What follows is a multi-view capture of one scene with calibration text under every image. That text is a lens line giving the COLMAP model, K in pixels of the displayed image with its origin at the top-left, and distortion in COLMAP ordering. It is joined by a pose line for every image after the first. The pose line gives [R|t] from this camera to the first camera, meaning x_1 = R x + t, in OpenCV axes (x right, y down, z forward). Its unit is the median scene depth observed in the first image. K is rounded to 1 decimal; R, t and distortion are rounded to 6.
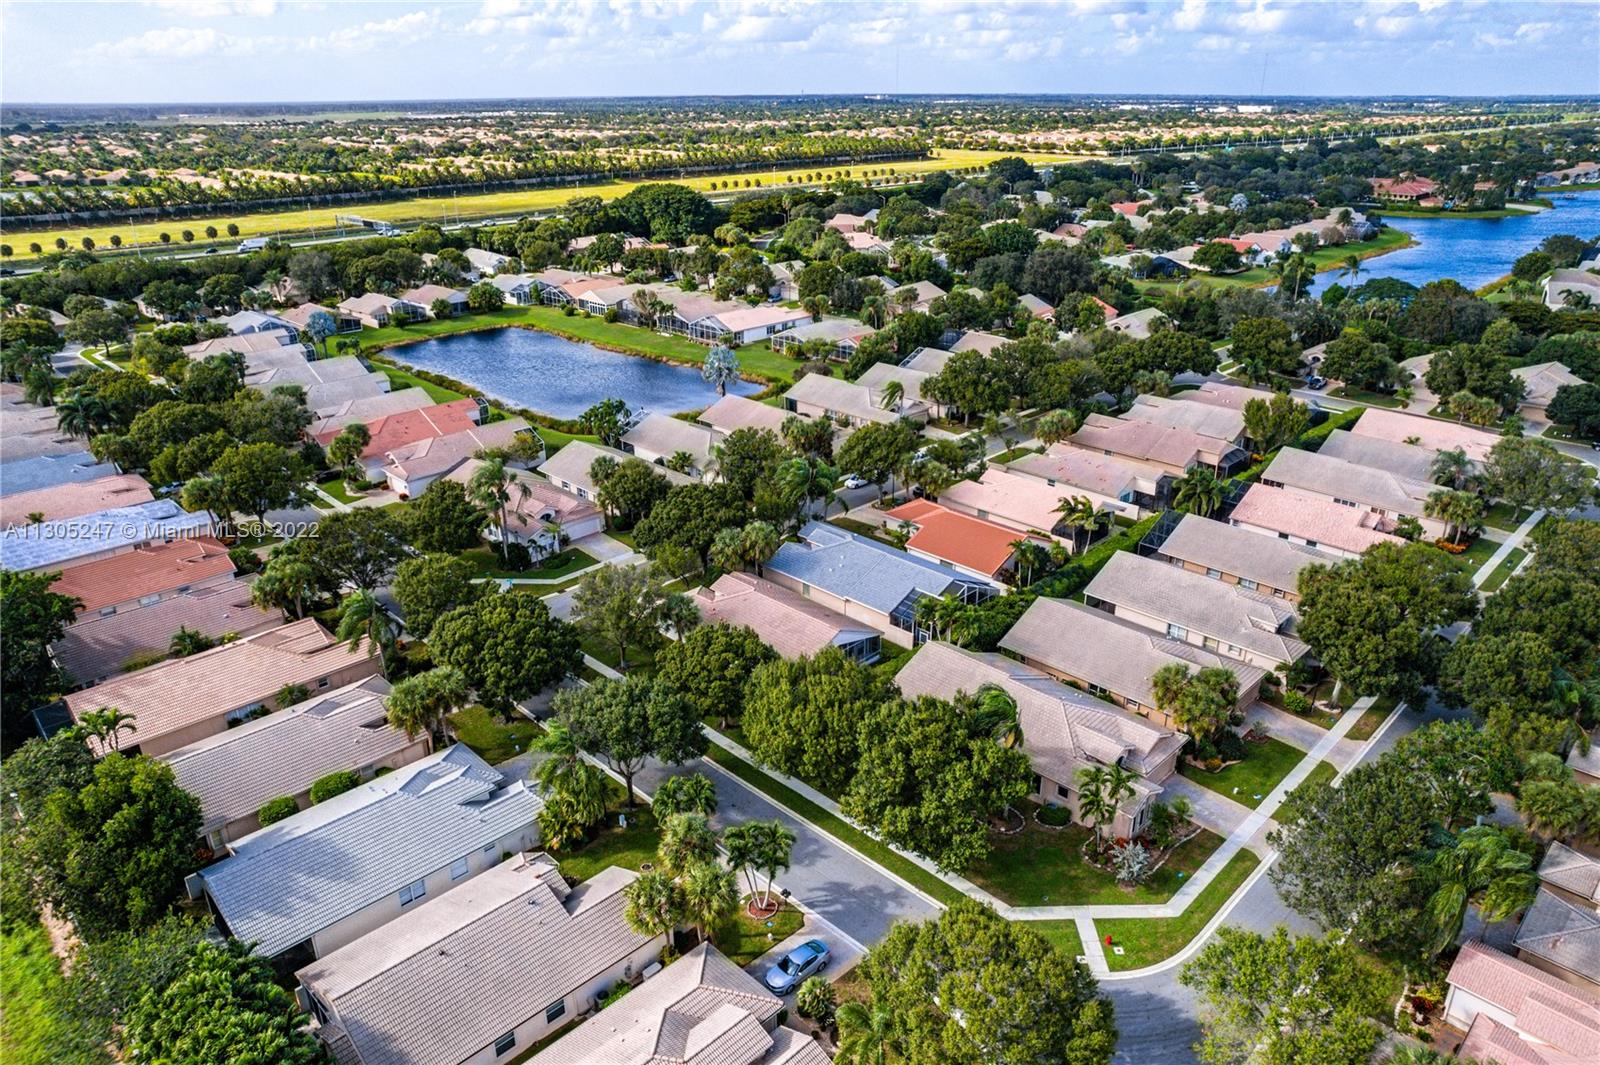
lens RADIAL K [[1010.1, 0, 800.8], [0, 1010.1, 532.3], [0, 0, 1]] dist [-0.034970, 0.017757]
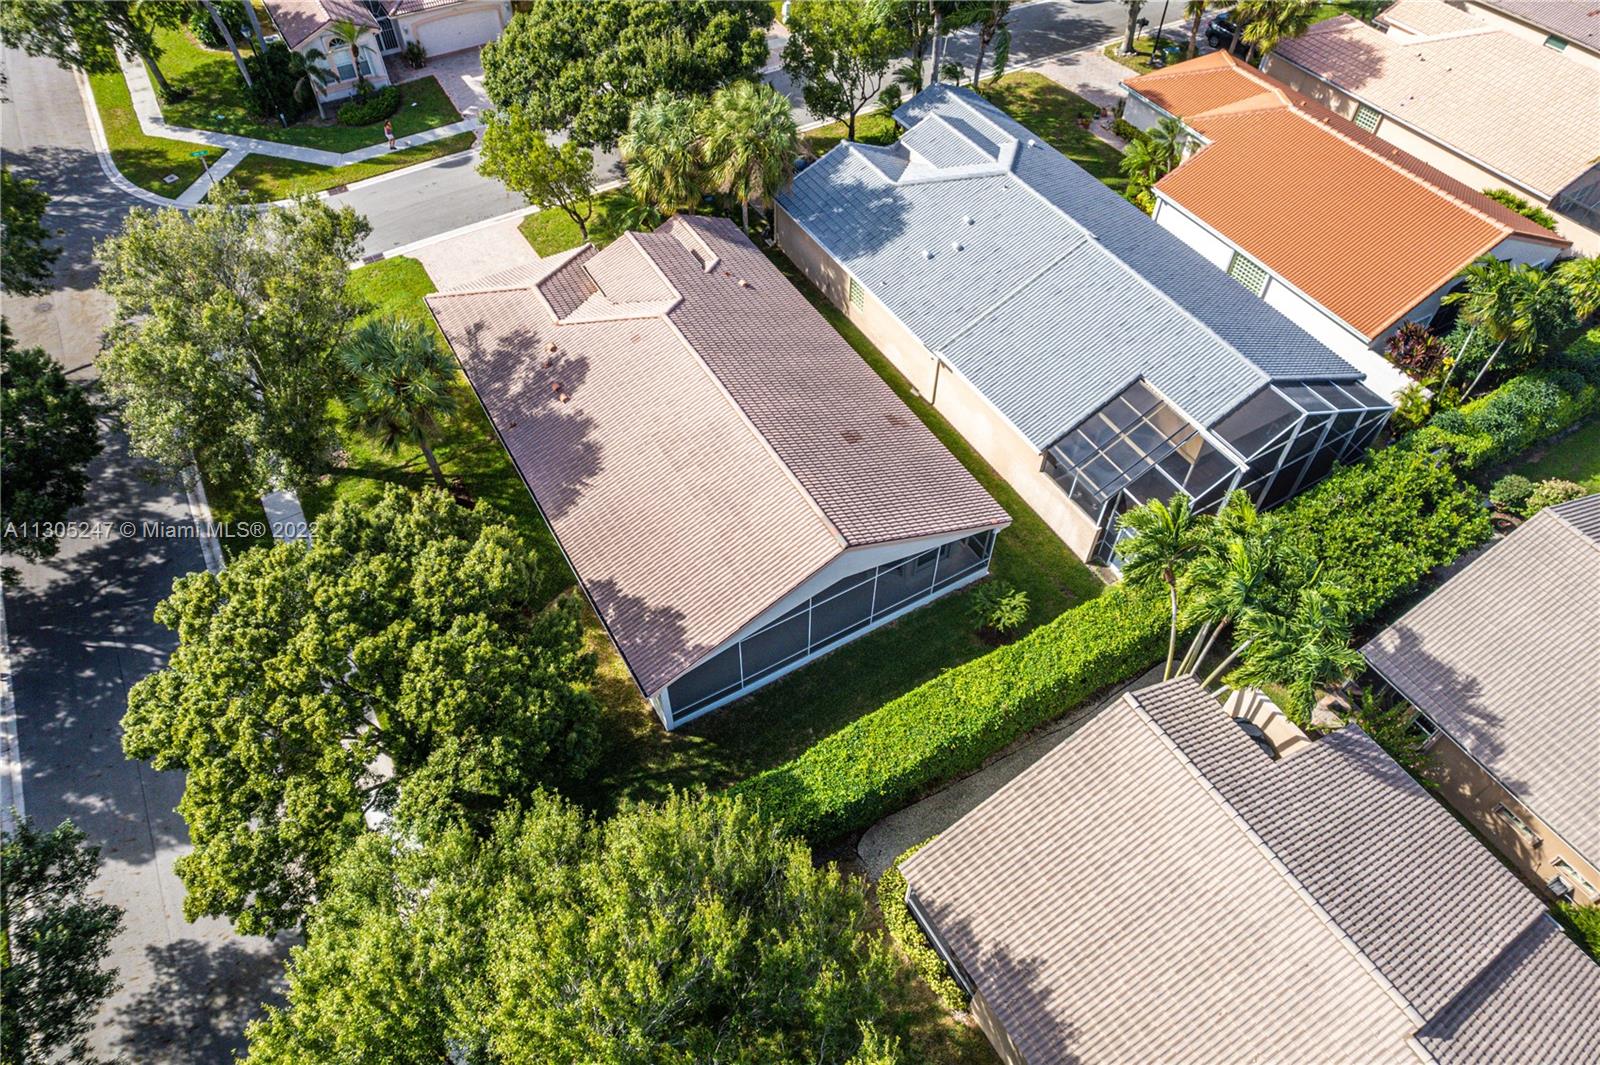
lens RADIAL K [[1010.1, 0, 796.2], [0, 1010.1, 532.4], [0, 0, 1]] dist [-0.034970, 0.017757]
pose [[0.968702, 0.201712, -0.144668, 0.054218], [-0.114431, 0.880069, 0.460852, -0.034579], [0.220277, -0.429874, 0.875606, 0.593778]]
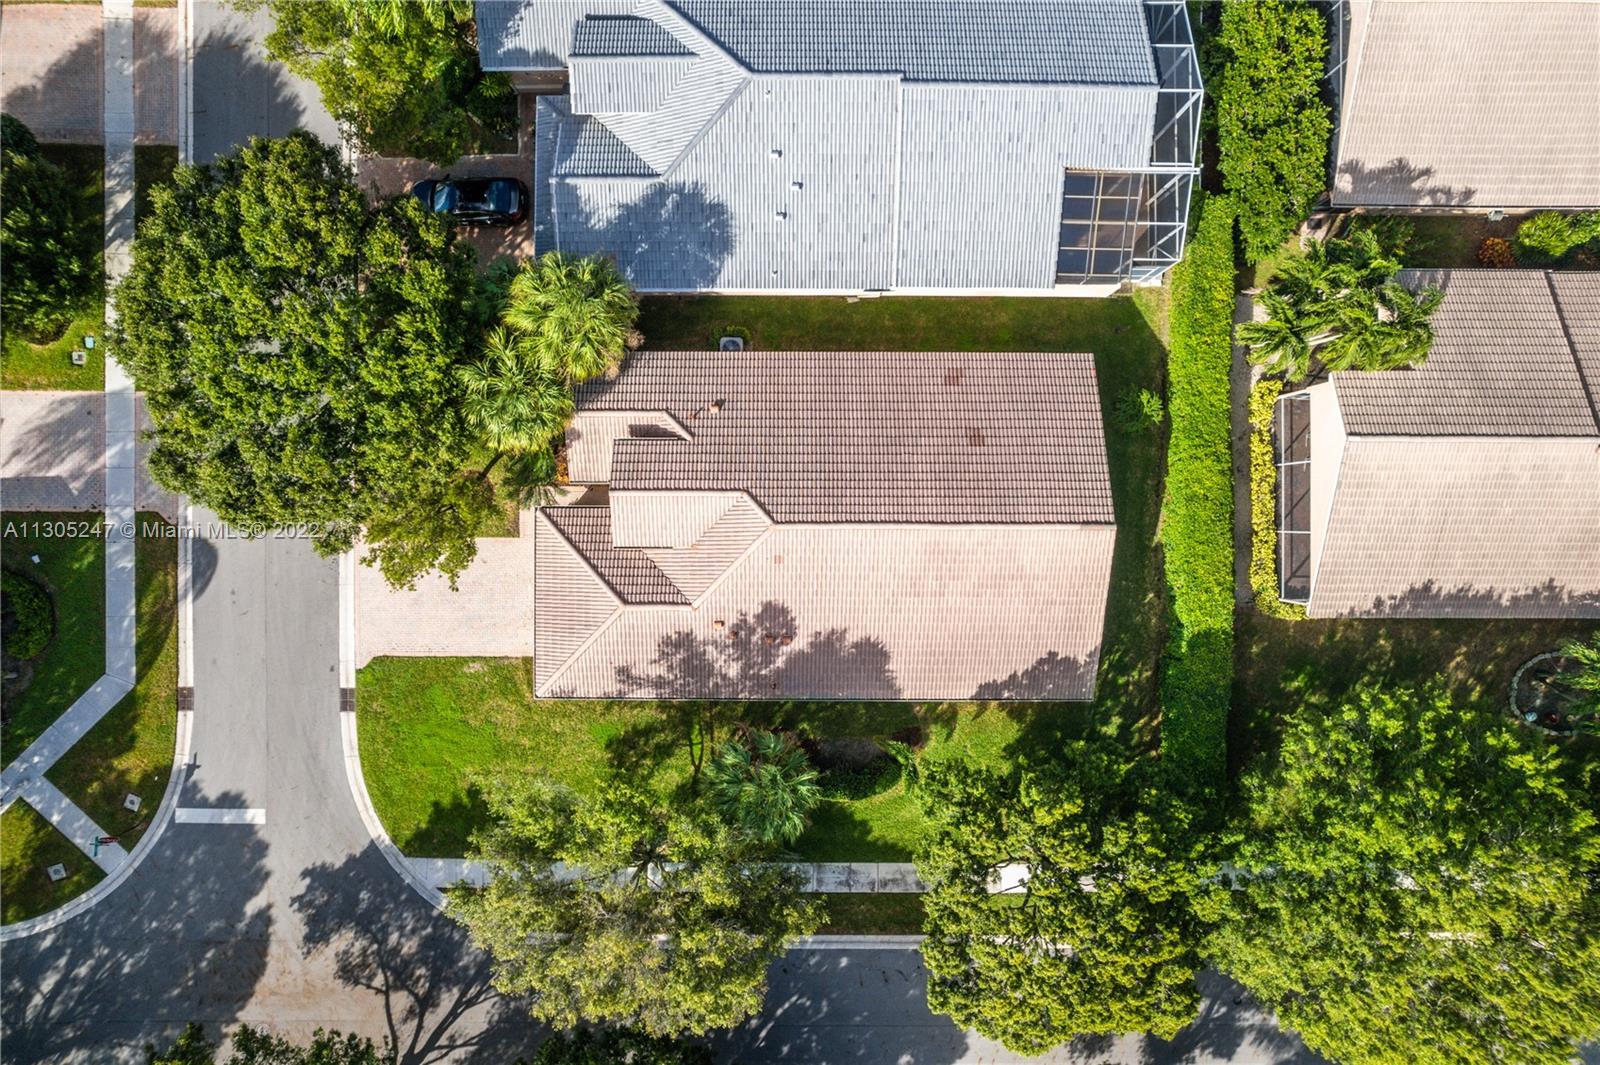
lens RADIAL K [[1010.1, 0, 799.9], [0, 1010.1, 536.8], [0, 0, 1]] dist [-0.034970, 0.017757]
pose [[0.699293, -0.714396, 0.025046, -0.065005], [0.263622, 0.290300, 0.919907, -0.260250], [-0.664449, -0.636682, 0.391335, 0.786524]]
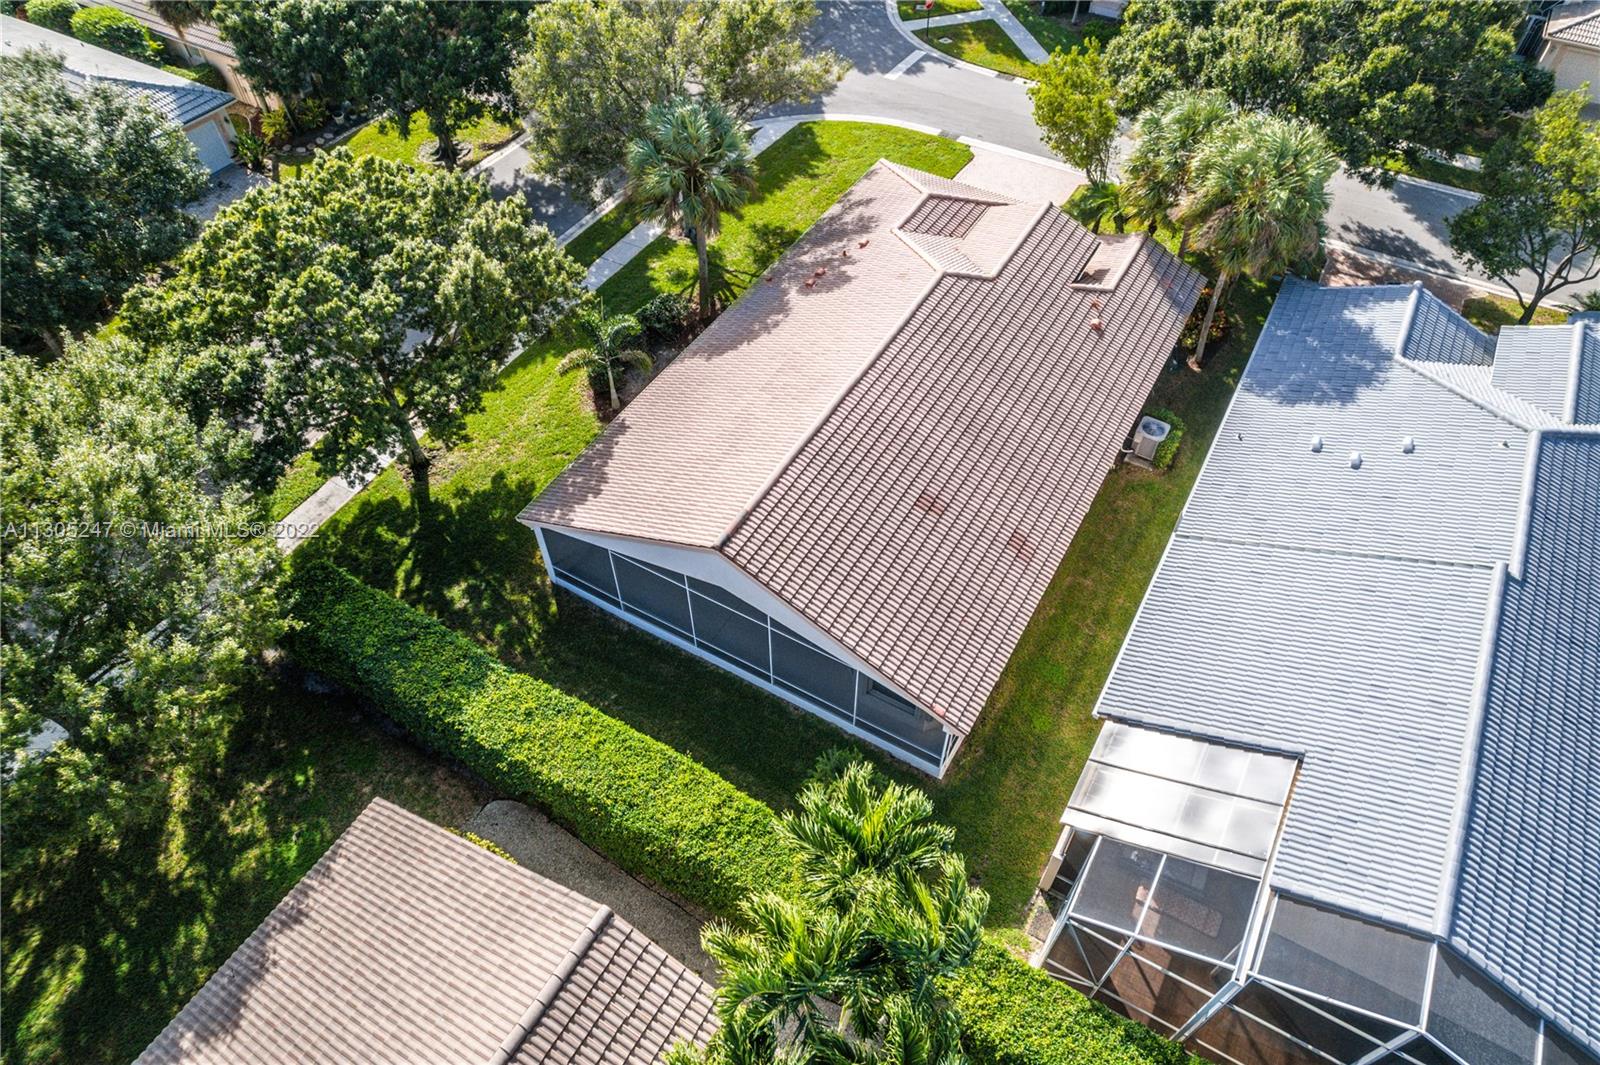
lens RADIAL K [[1010.1, 0, 796.3], [0, 1010.1, 542.4], [0, 0, 1]] dist [-0.034970, 0.017757]
pose [[0.267013, 0.751204, -0.603652, 0.172026], [-0.390862, 0.656978, 0.644675, -0.054621], [0.880869, 0.063808, 0.469039, 0.761985]]
